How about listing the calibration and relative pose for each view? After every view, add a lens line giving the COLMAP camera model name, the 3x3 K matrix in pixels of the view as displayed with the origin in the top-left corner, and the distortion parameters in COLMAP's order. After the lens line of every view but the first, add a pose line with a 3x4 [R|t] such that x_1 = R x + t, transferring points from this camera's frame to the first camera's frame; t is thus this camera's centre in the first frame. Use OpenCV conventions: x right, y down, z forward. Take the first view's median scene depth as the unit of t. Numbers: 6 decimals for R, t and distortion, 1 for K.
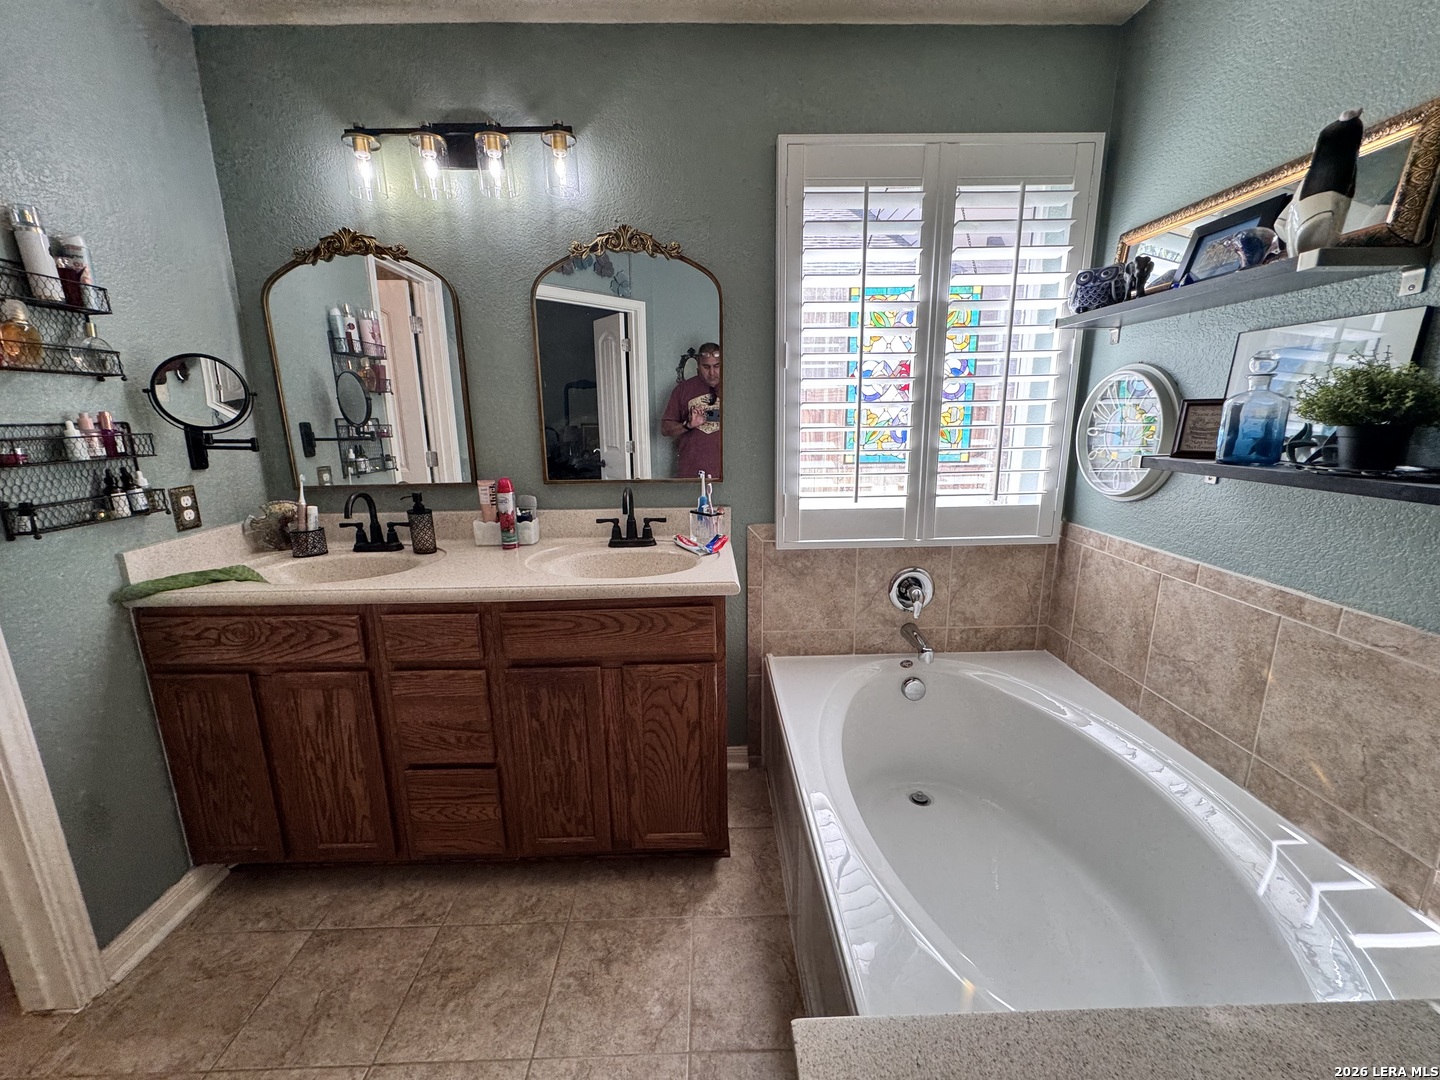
lens RADIAL K [[574.2, 0, 719.4], [0, 574.2, 534.3], [0, 0, 1]] dist [-0.001403, 0.000588]
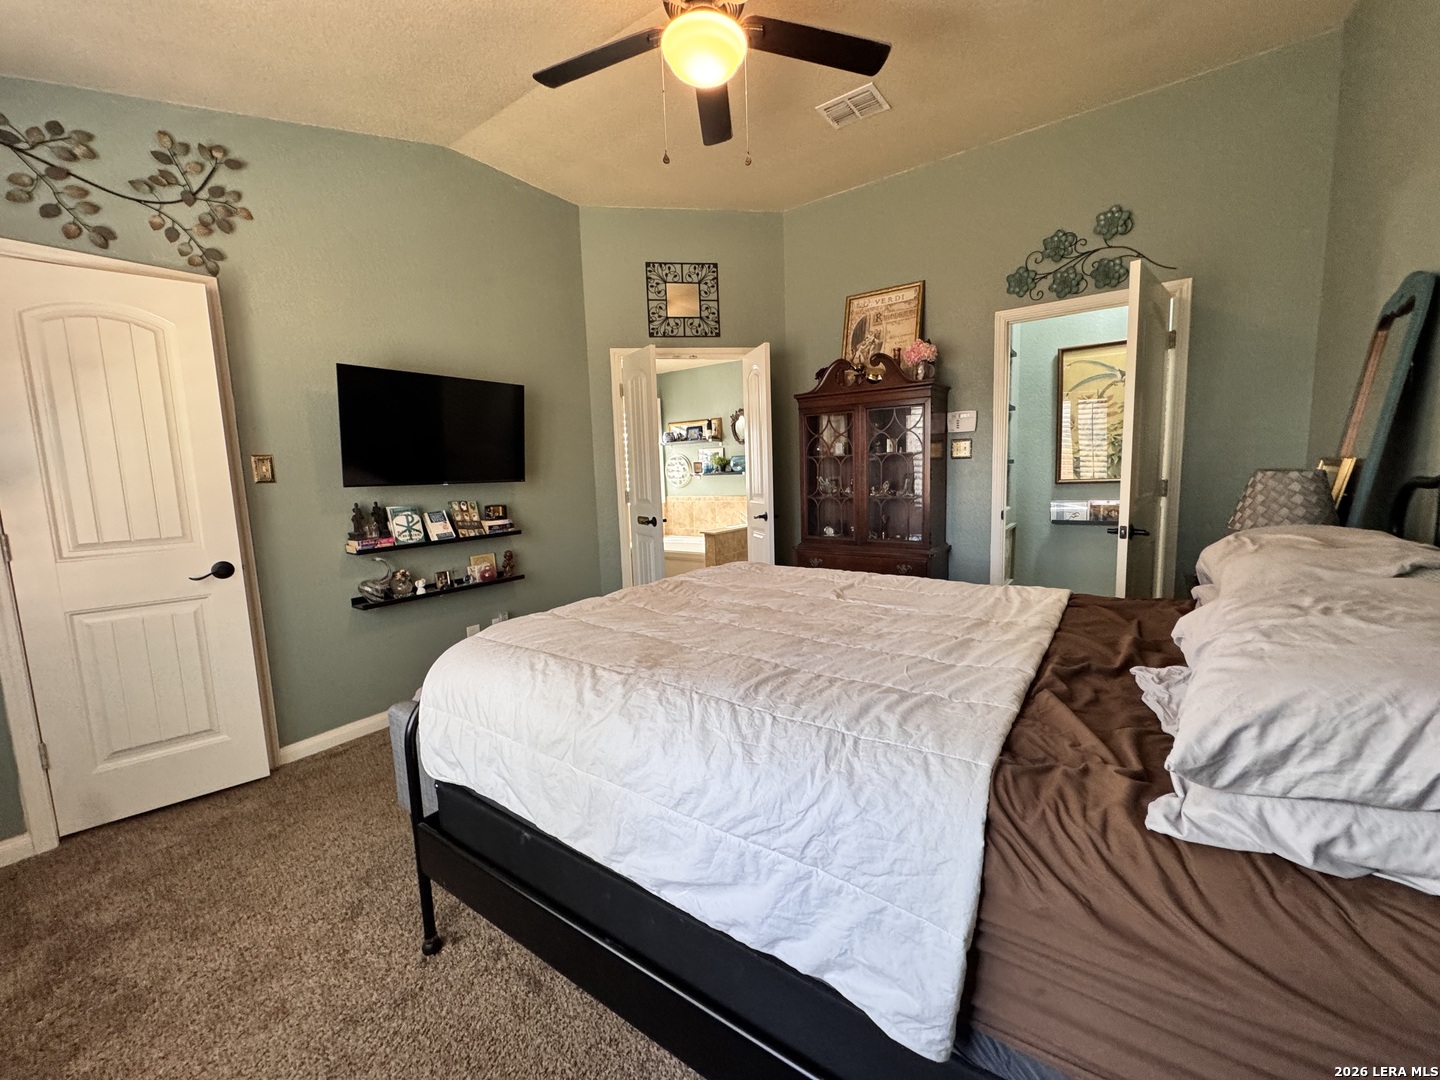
lens RADIAL K [[574.2, 0, 719.4], [0, 574.2, 534.3], [0, 0, 1]] dist [-0.001403, 0.000588]
pose [[0.606969, -0.103130, 0.788005, -3.205229], [0.197538, 0.980004, -0.023898, 0.570590], [-0.769784, 0.170167, 0.615204, -2.236665]]
